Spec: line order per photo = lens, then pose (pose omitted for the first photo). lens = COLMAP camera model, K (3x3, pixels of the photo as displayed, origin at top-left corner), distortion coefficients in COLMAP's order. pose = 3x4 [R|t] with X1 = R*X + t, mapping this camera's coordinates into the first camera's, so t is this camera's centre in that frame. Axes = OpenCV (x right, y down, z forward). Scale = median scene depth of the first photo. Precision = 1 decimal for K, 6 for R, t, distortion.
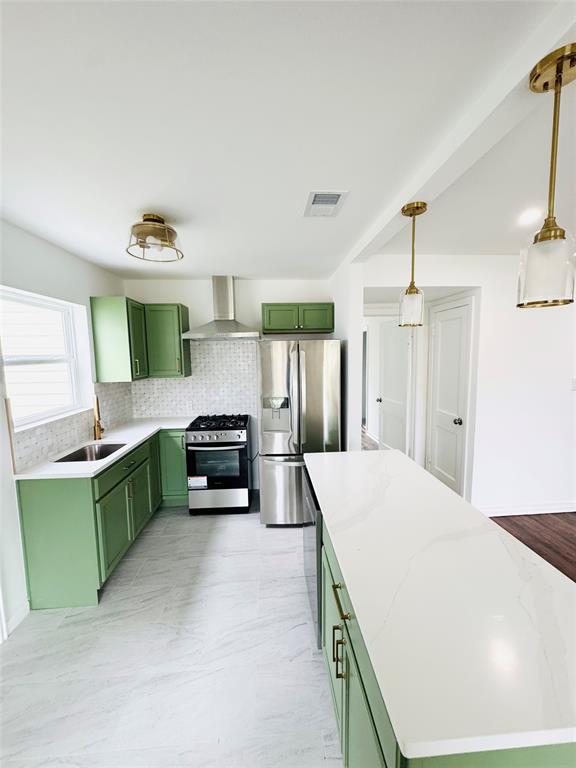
lens RADIAL K [[307.1, 0, 288.0], [0, 307.1, 384.0], [0, 0, 1]] dist [-0.001635, -0.000188]
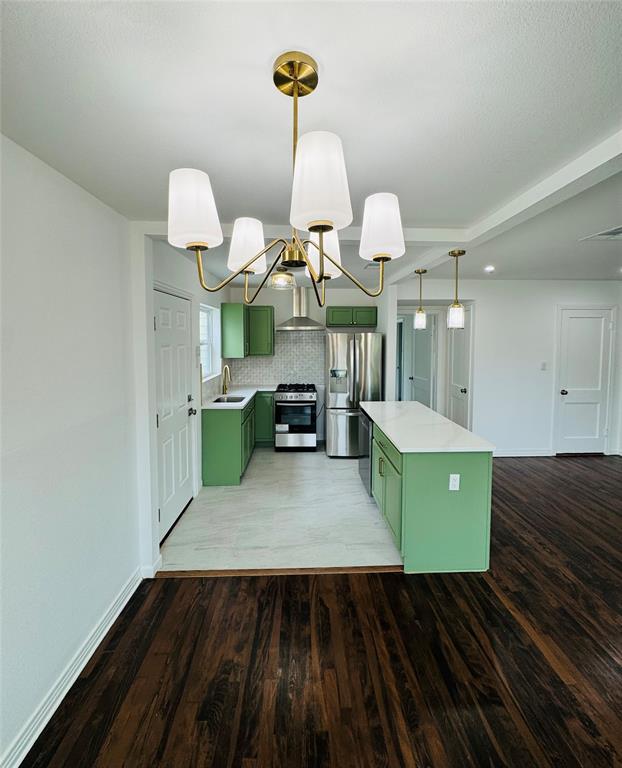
lens RADIAL K [[334.7, 0, 313.6], [0, 334.7, 355.8], [0, 0, 1]] dist [0.000535, 0.000012]
pose [[0.999610, 0.019223, -0.020245, -0.122039], [-0.020132, 0.998753, -0.045686, 0.048112], [0.019342, 0.046076, 0.998751, -0.609879]]
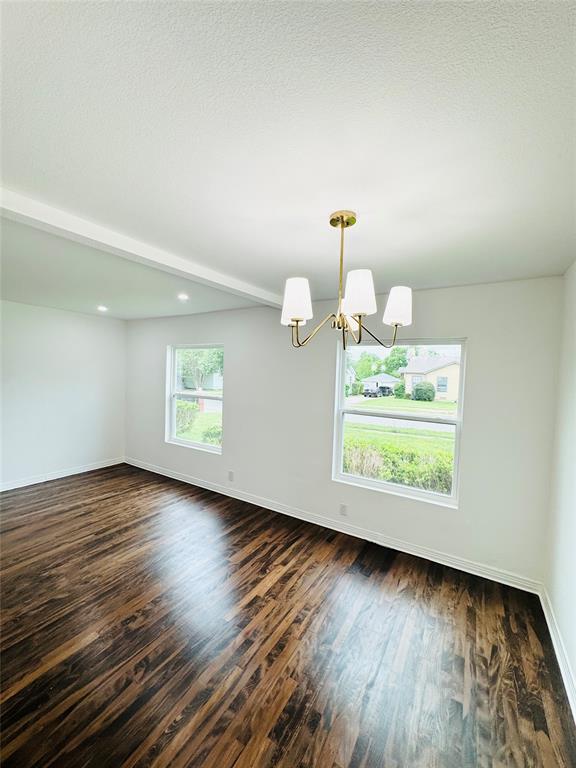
lens RADIAL K [[307.1, 0, 288.0], [0, 307.1, 384.0], [0, 0, 1]] dist [-0.001635, -0.000188]
pose [[-0.817533, -0.032669, 0.574954, -0.379102], [0.038067, 0.993140, 0.110557, -0.025218], [-0.574622, 0.112271, -0.810682, 0.196607]]
